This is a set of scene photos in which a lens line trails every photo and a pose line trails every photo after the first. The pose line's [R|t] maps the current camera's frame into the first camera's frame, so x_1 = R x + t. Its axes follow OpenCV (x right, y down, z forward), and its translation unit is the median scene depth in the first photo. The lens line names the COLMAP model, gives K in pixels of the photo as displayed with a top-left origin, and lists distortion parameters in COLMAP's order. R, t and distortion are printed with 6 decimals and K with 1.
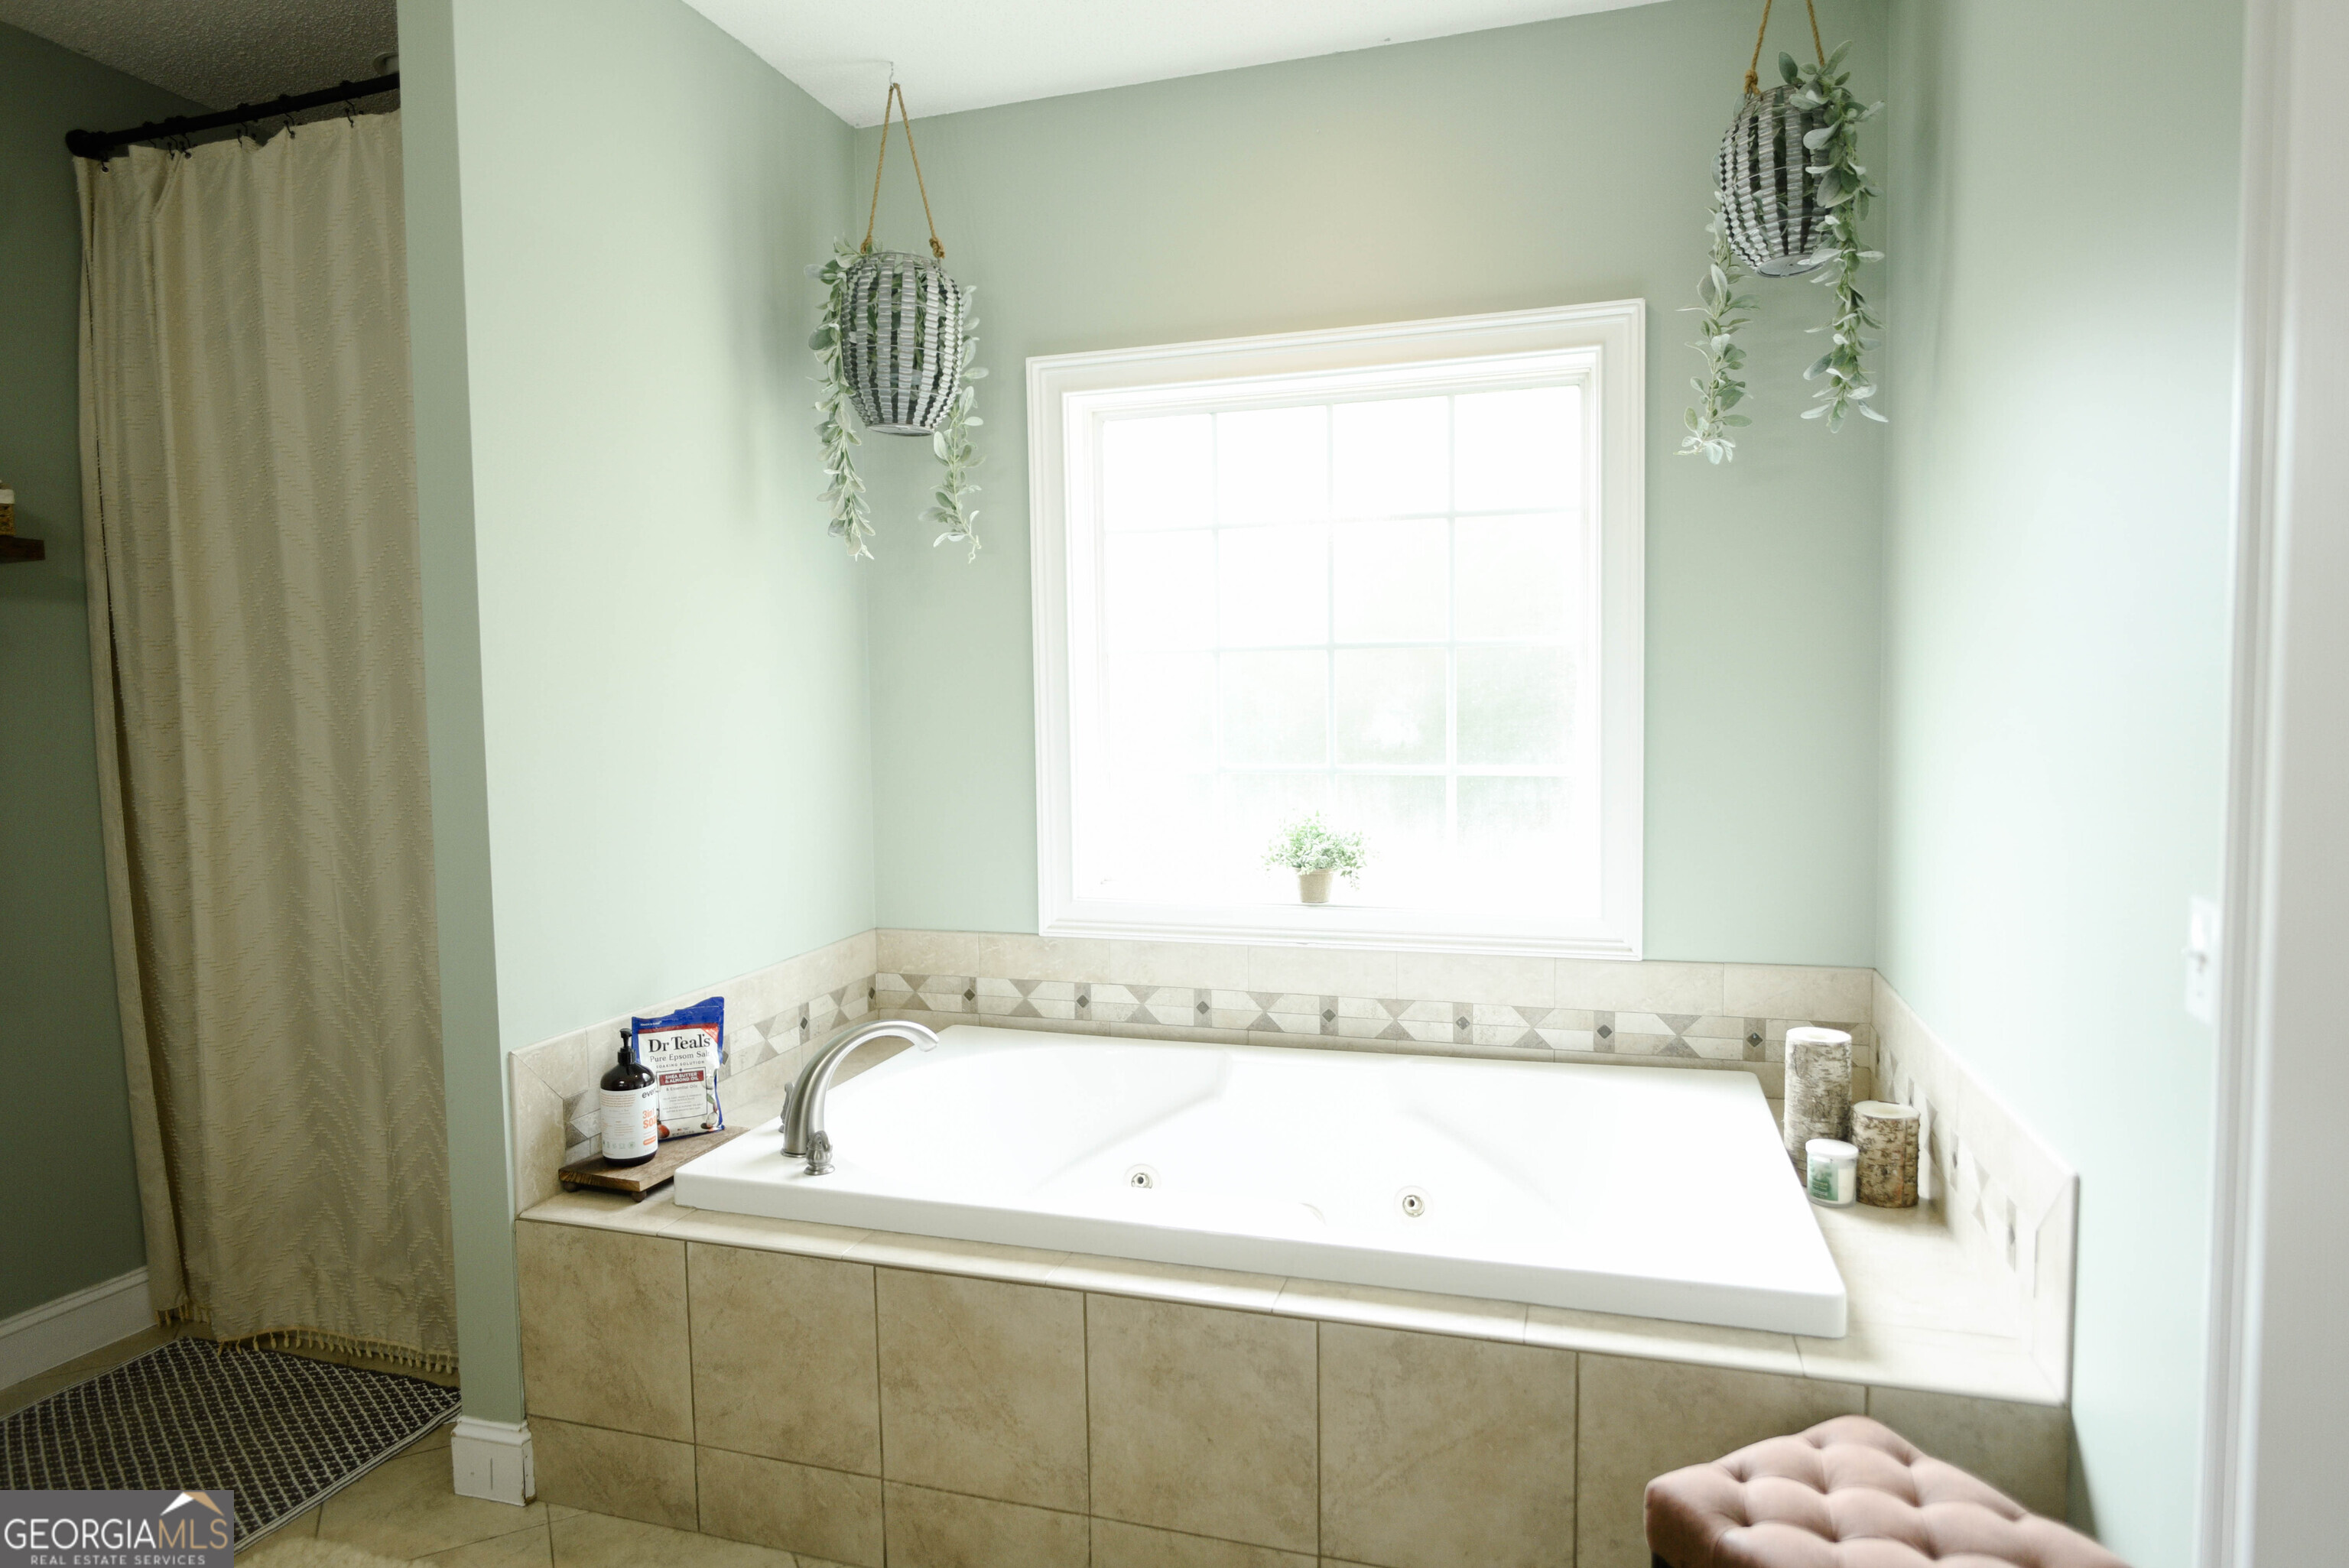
lens RADIAL K [[1343.4, 0, 1161.5], [0, 1343.4, 788.1], [0, 0, 1]] dist [-0.026390, 0.018107]
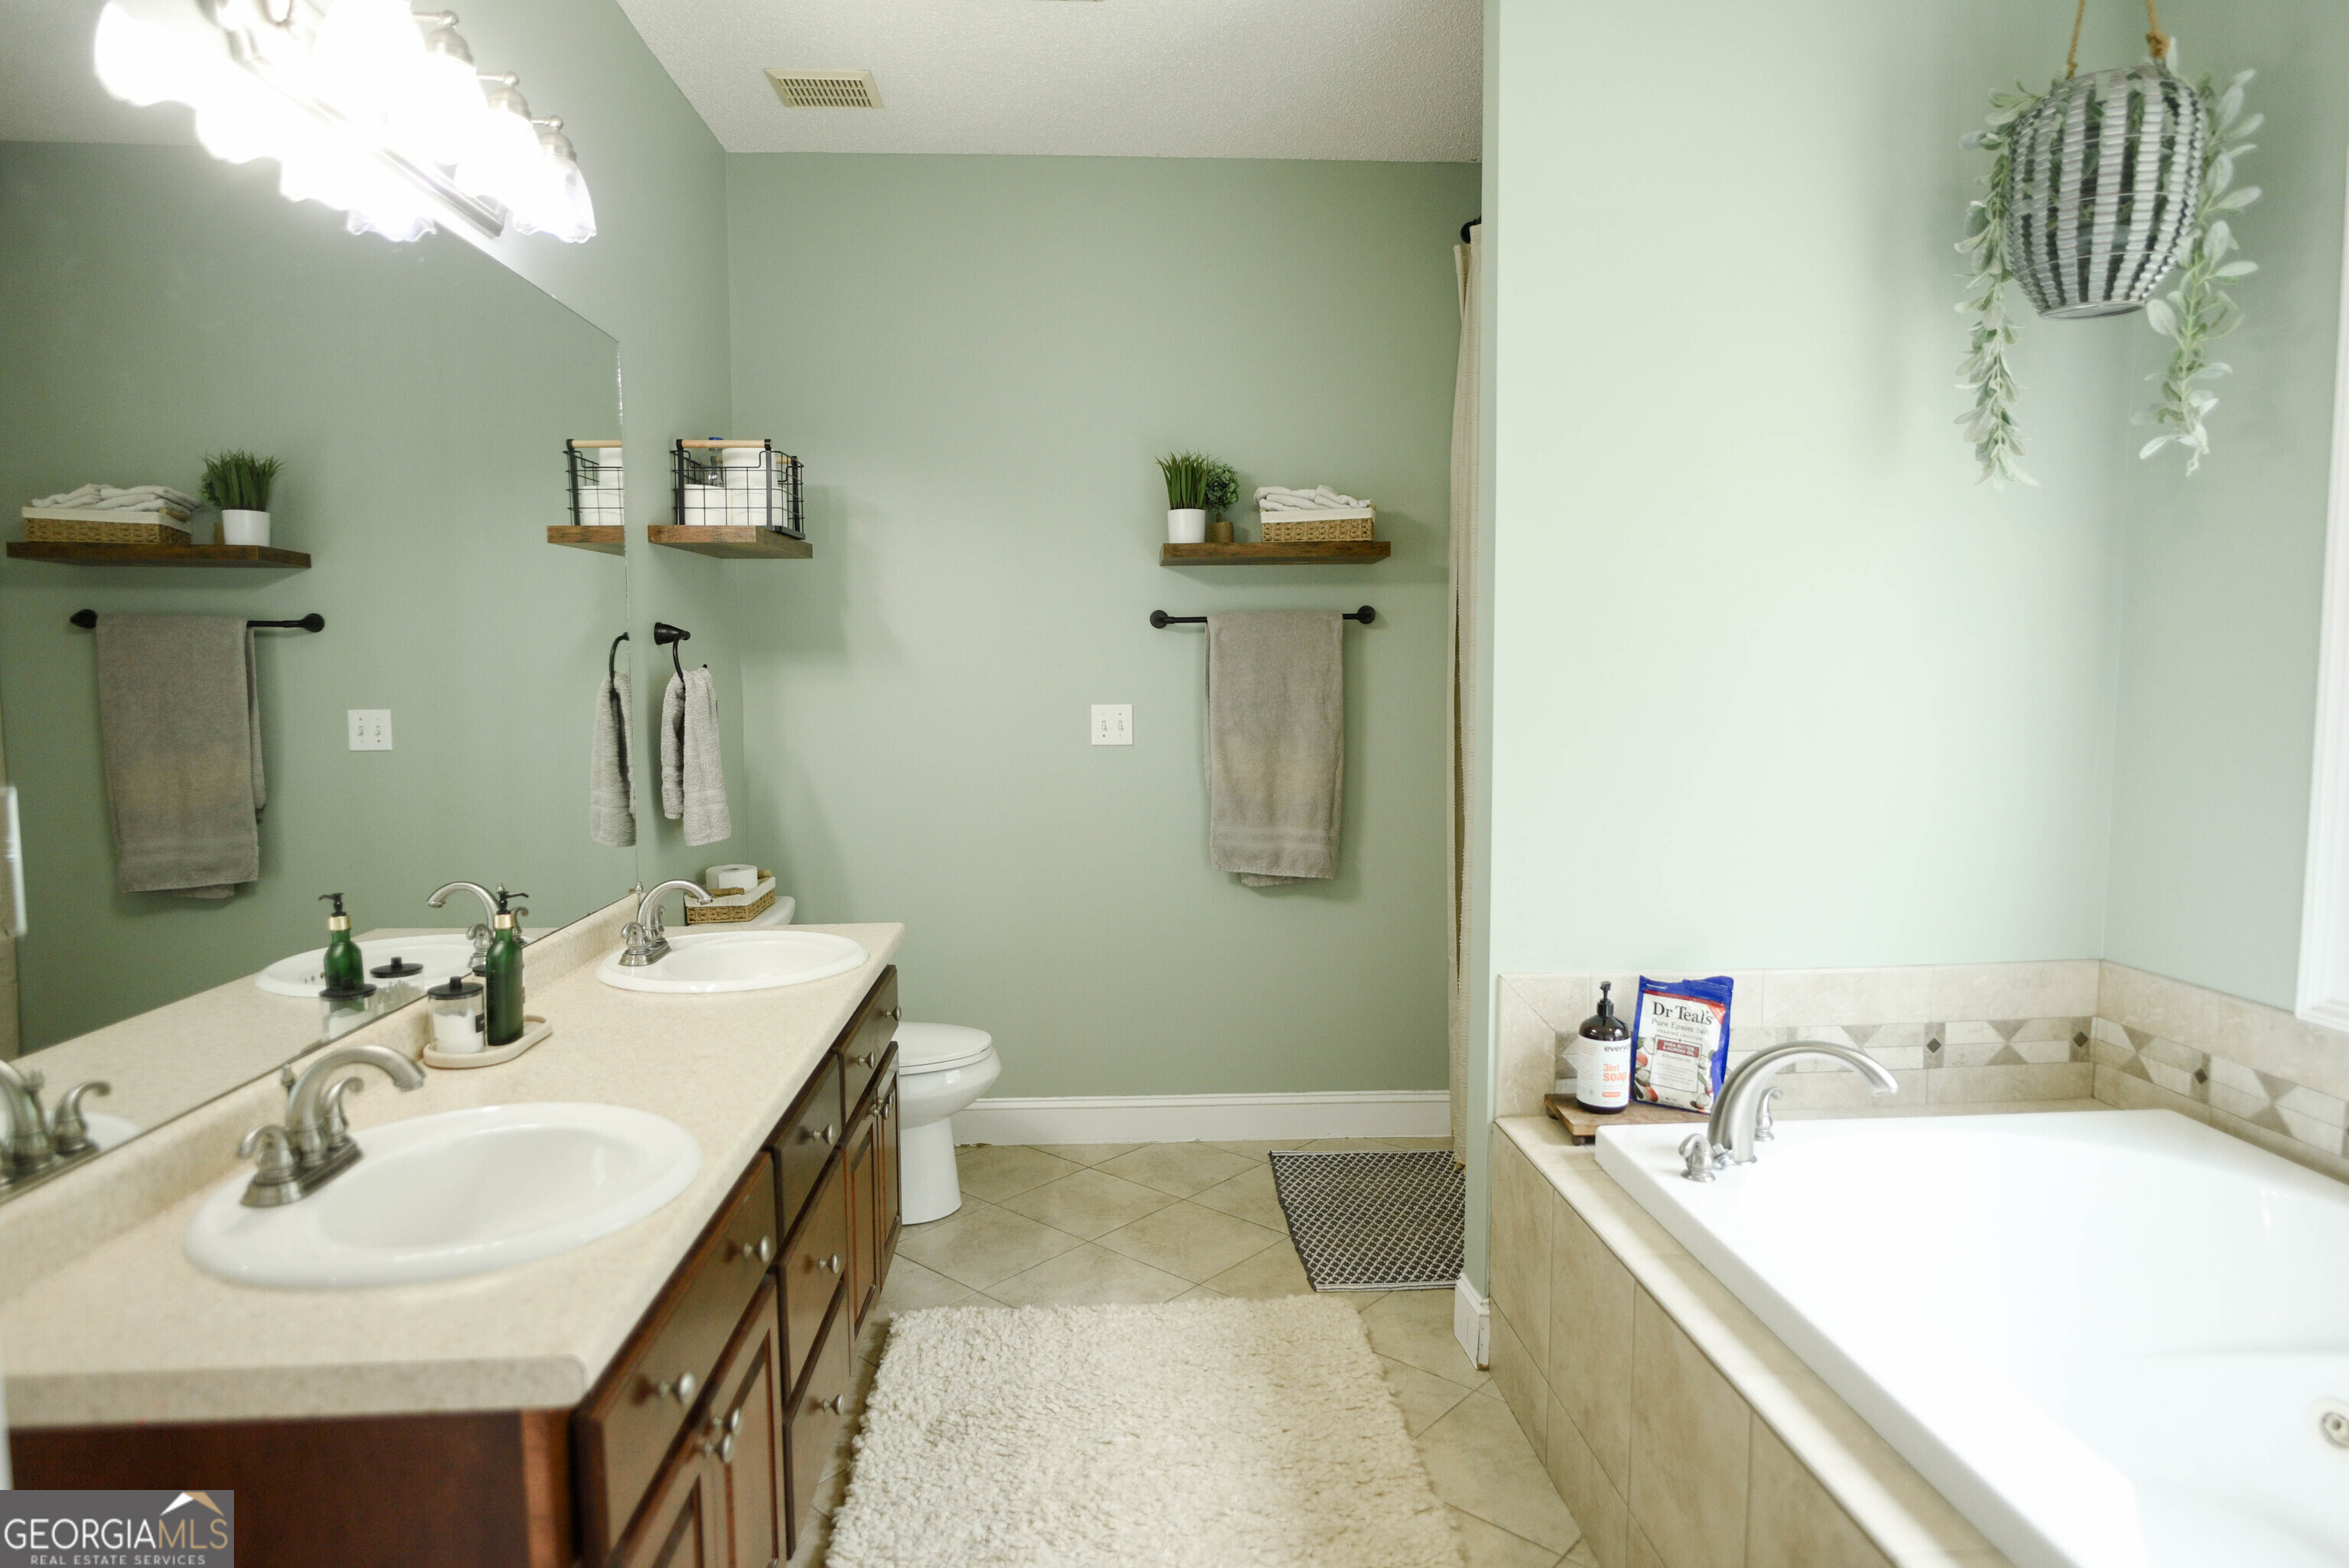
lens RADIAL K [[1343.4, 0, 1161.5], [0, 1343.4, 788.1], [0, 0, 1]] dist [-0.026390, 0.018107]
pose [[0.371293, 0.096806, -0.923456, 0.342004], [-0.066030, 0.994785, 0.077735, -0.021921], [0.926165, 0.032113, 0.375749, 0.240581]]
